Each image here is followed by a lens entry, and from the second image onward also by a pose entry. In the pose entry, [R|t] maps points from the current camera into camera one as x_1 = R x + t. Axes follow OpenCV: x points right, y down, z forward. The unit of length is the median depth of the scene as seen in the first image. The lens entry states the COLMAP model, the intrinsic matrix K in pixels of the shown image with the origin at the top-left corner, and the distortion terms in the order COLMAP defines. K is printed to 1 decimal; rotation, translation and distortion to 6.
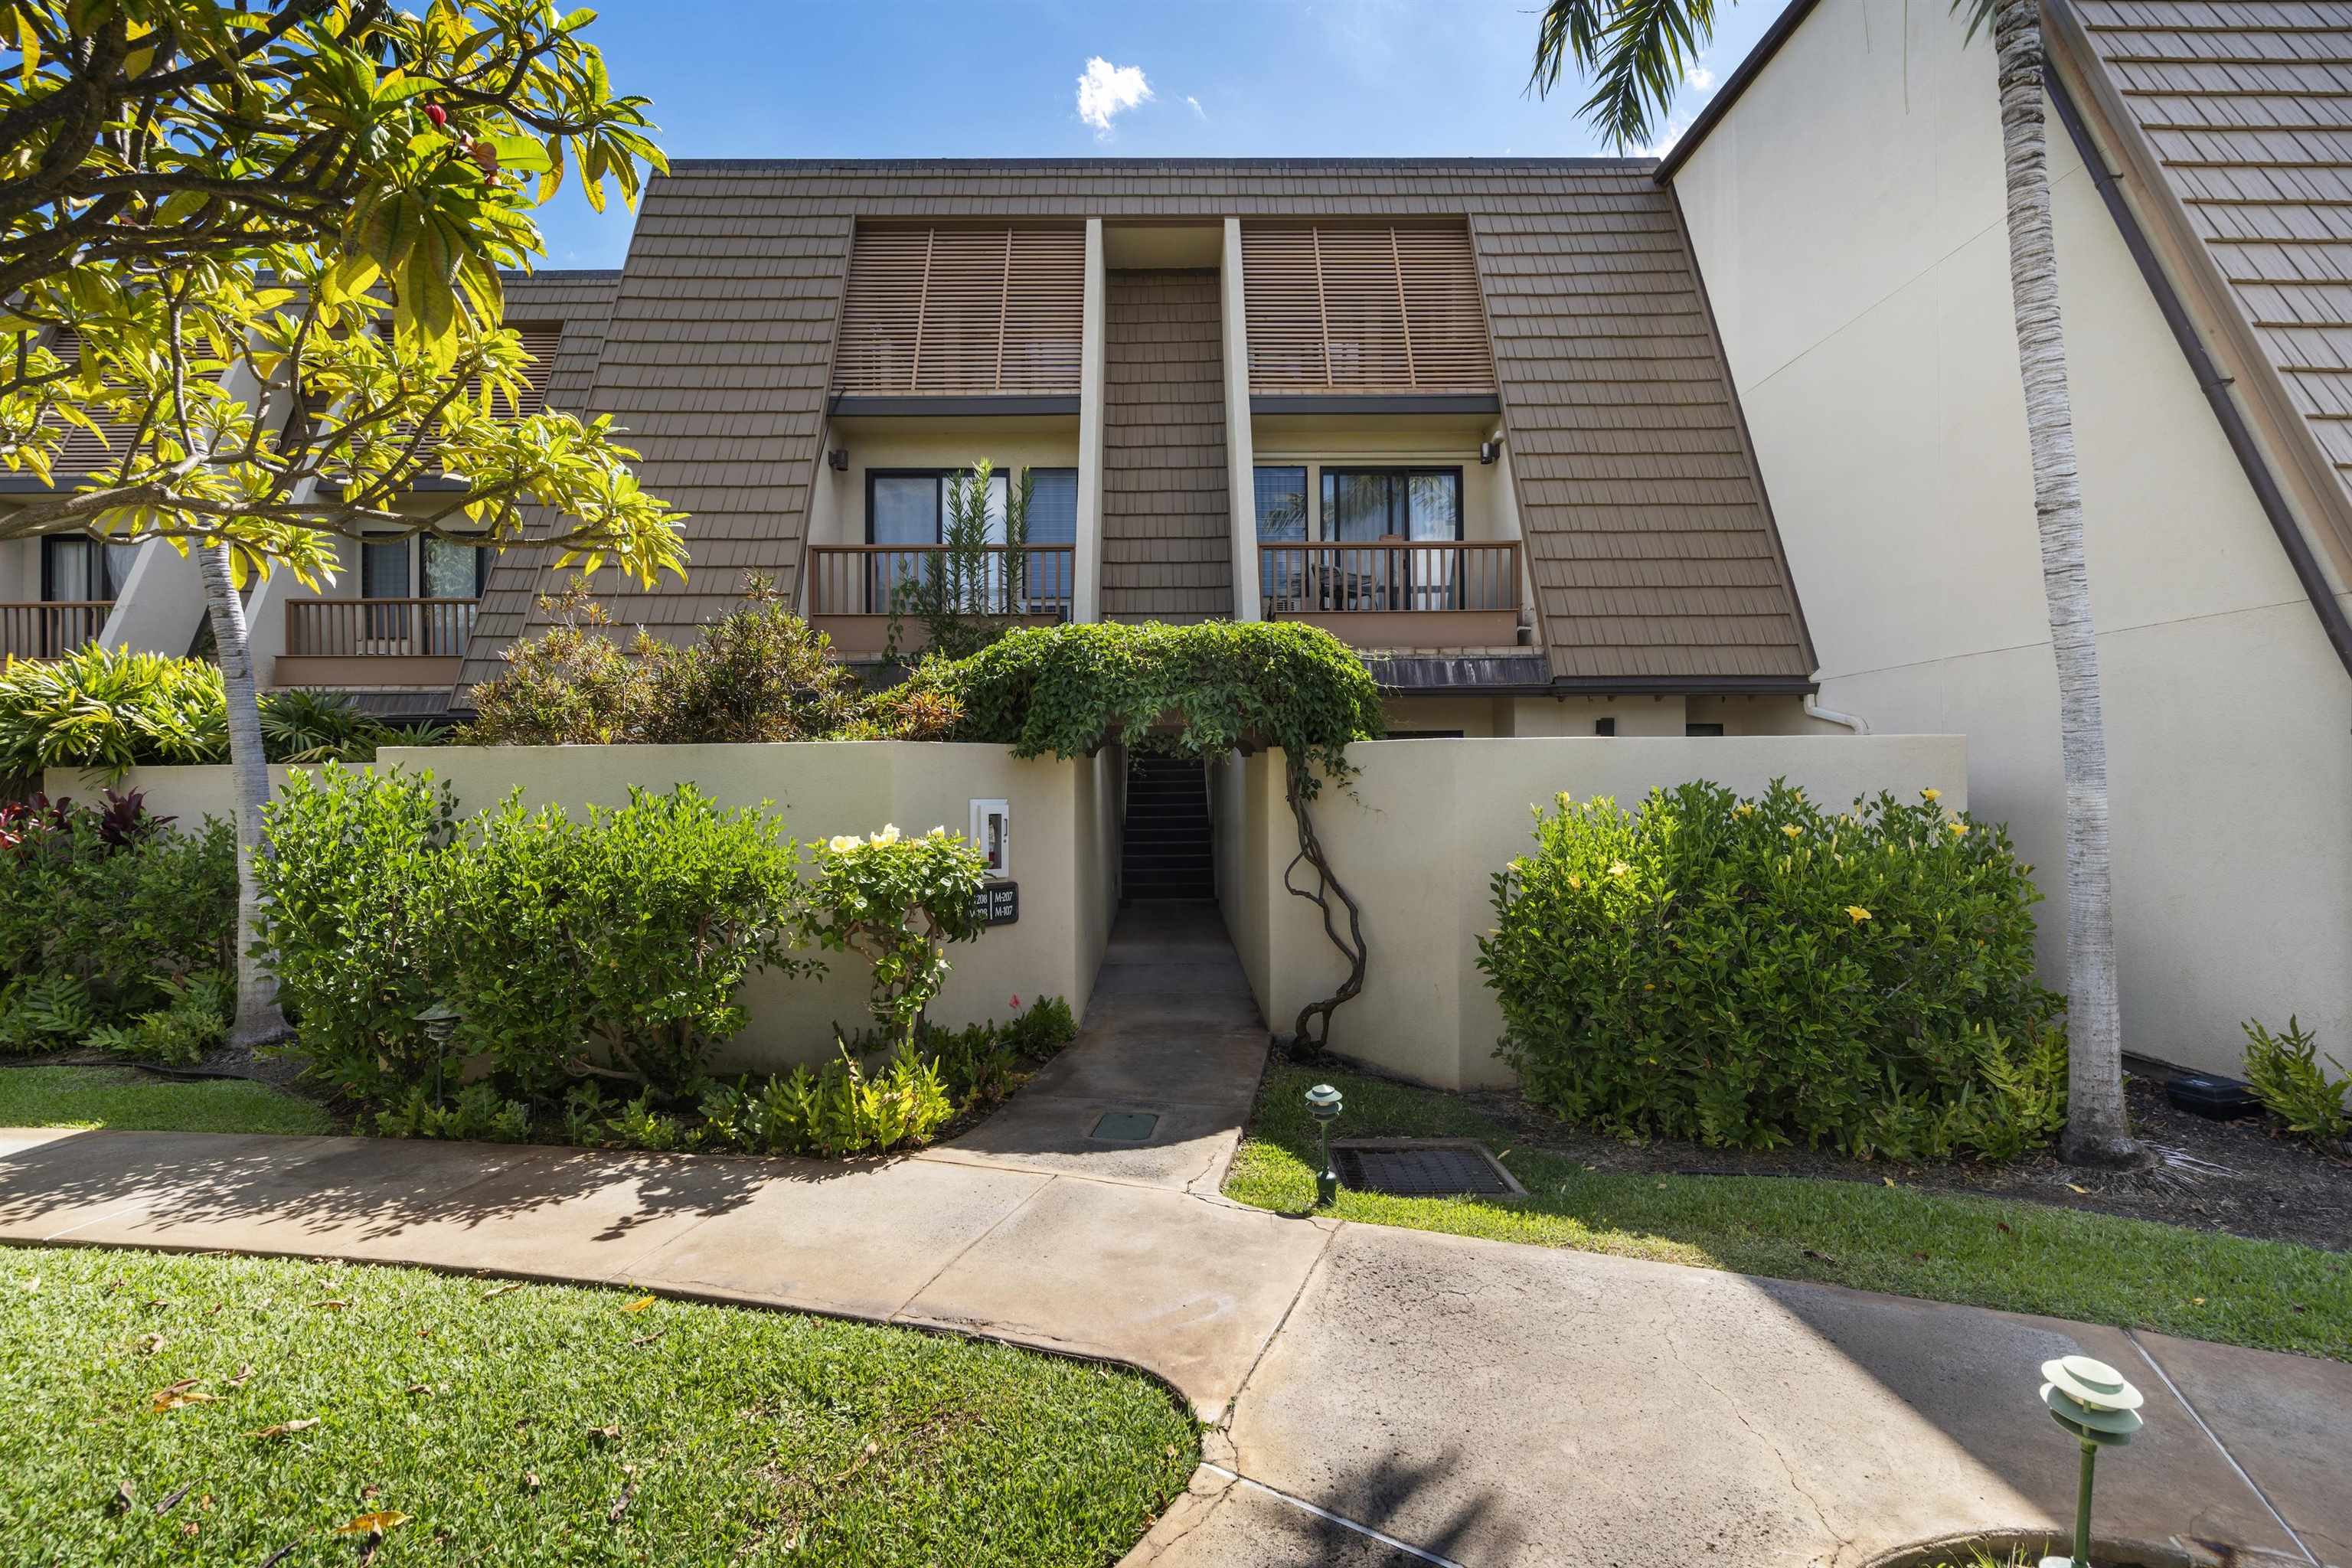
lens RADIAL K [[1061.2, 0, 1158.1], [0, 1061.2, 795.2], [0, 0, 1]] dist [-0.005568, 0.001164]
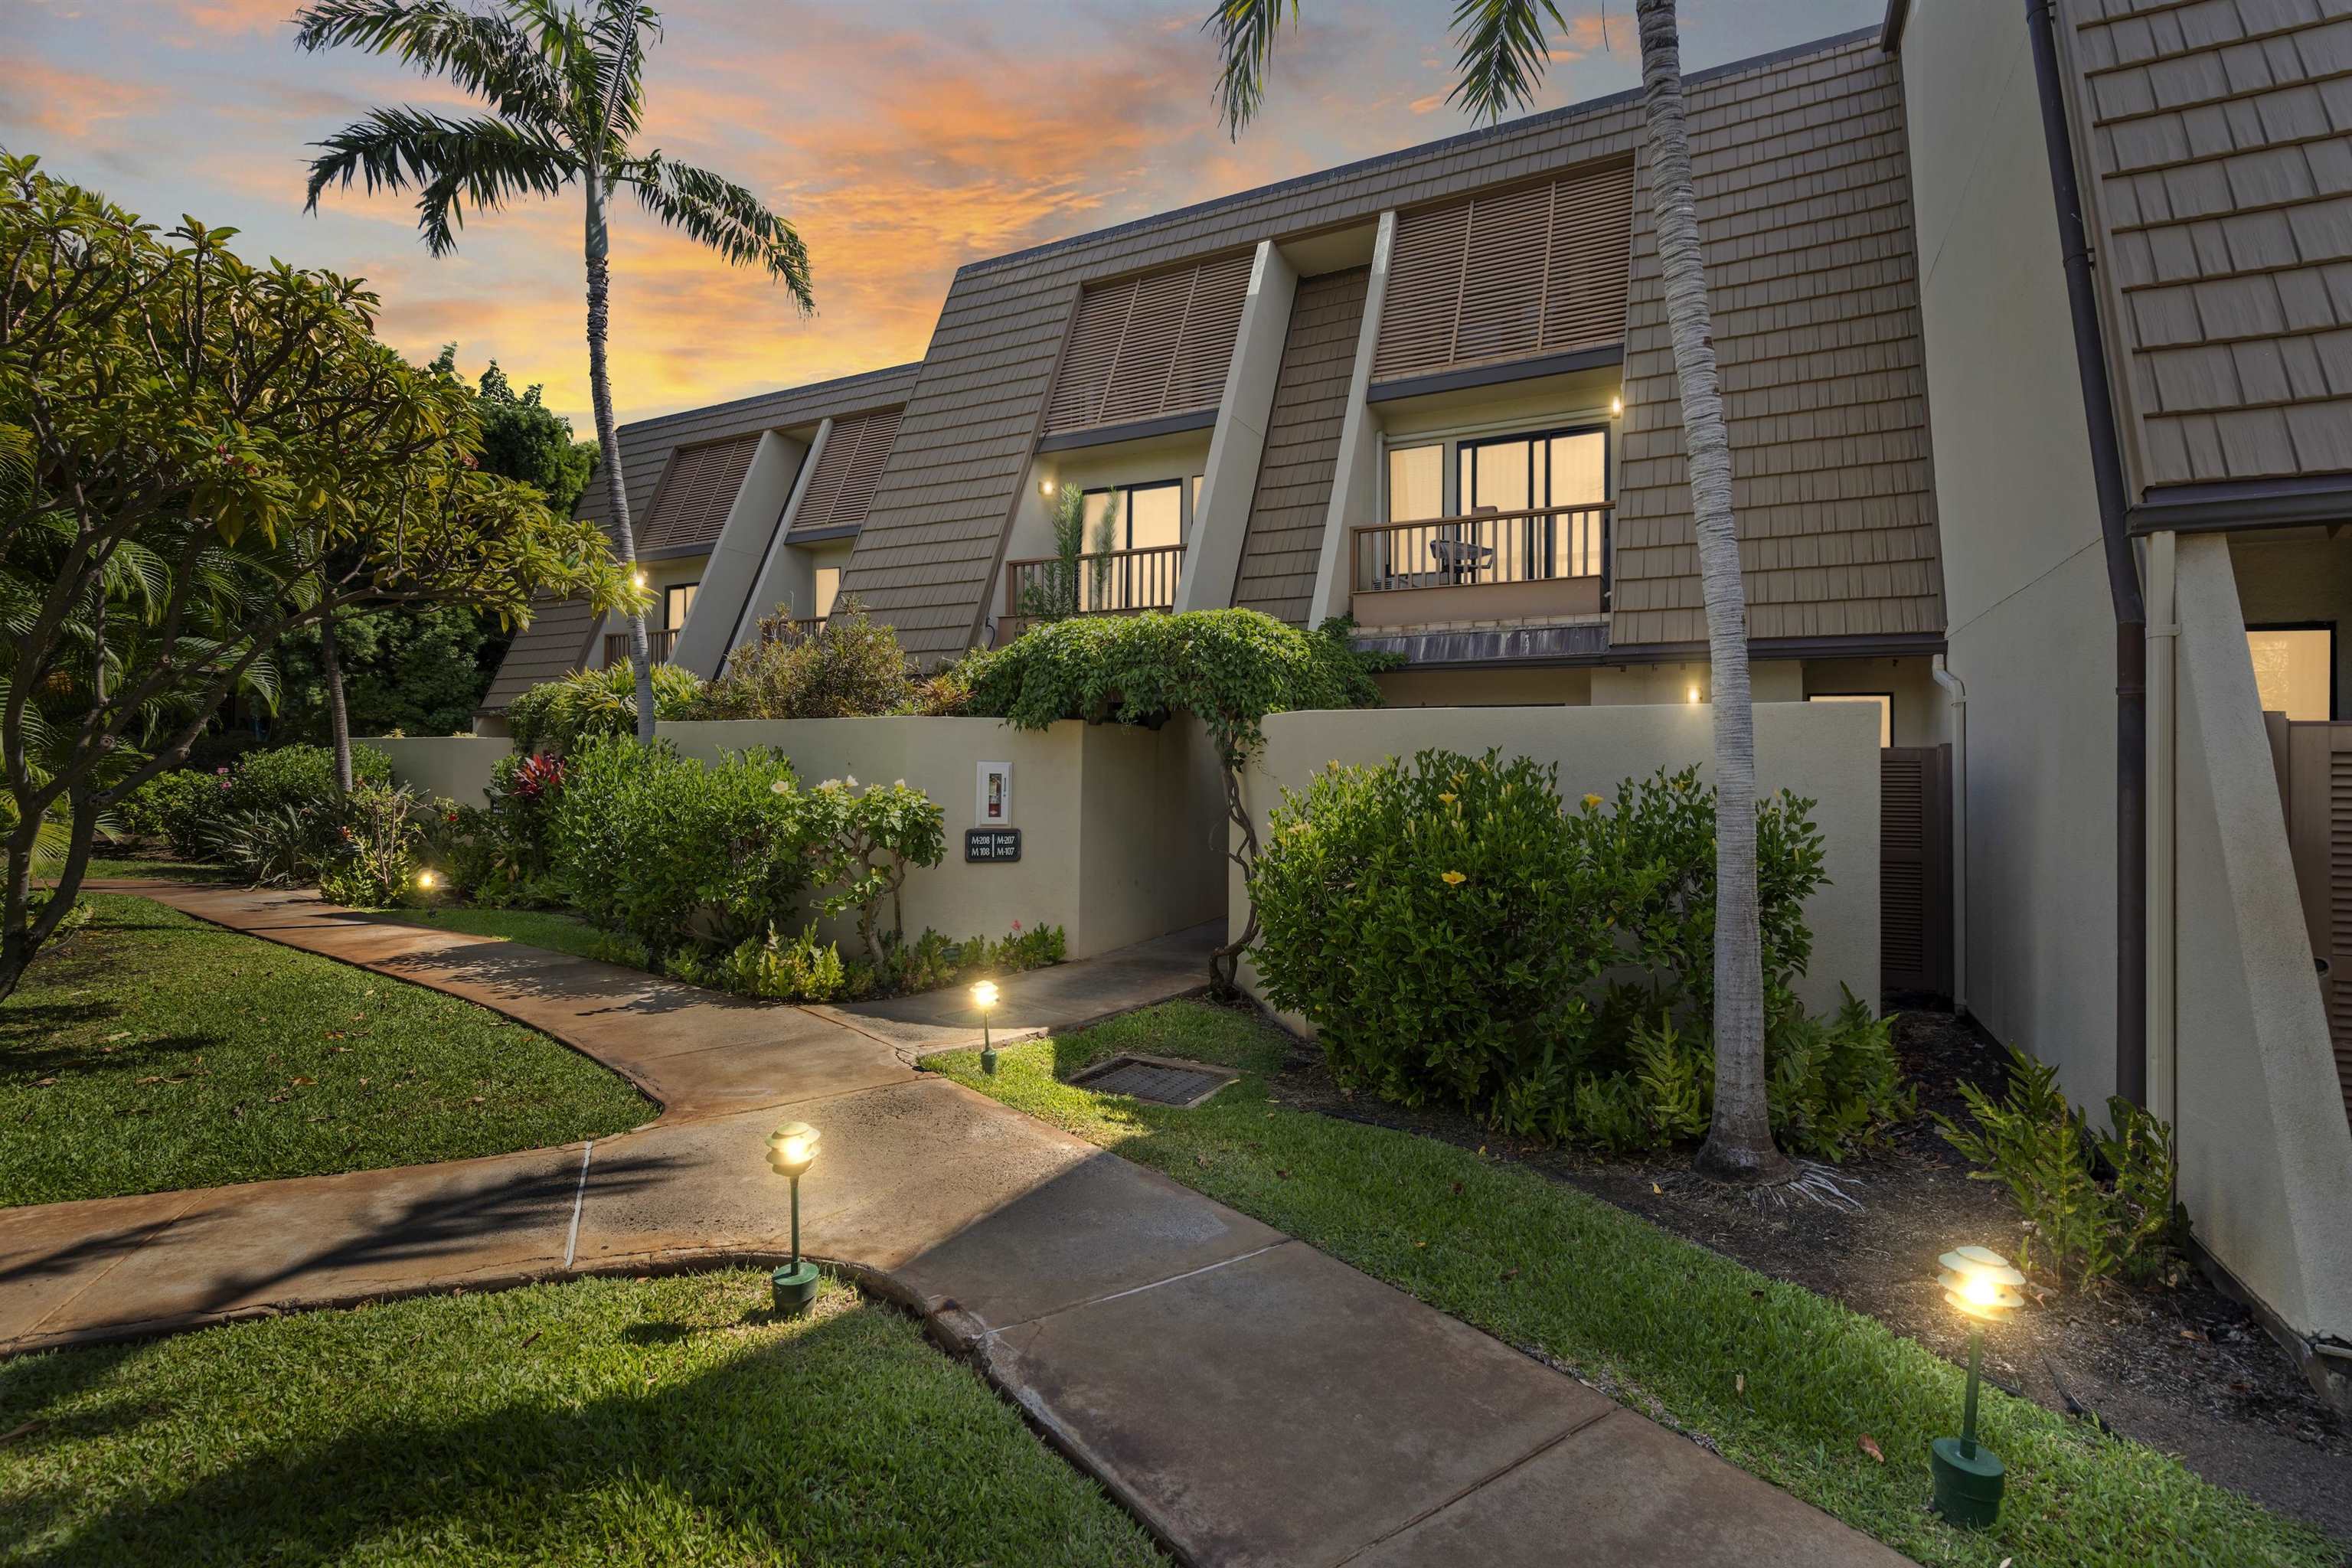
lens RADIAL K [[1061.2, 0, 1139.8], [0, 1061.2, 760.1], [0, 0, 1]] dist [-0.005568, 0.001164]
pose [[0.876746, 0.013587, -0.480762, 0.457054], [-0.020391, 0.999752, -0.008932, 0.007104], [0.480522, 0.017635, 0.876806, -0.018701]]
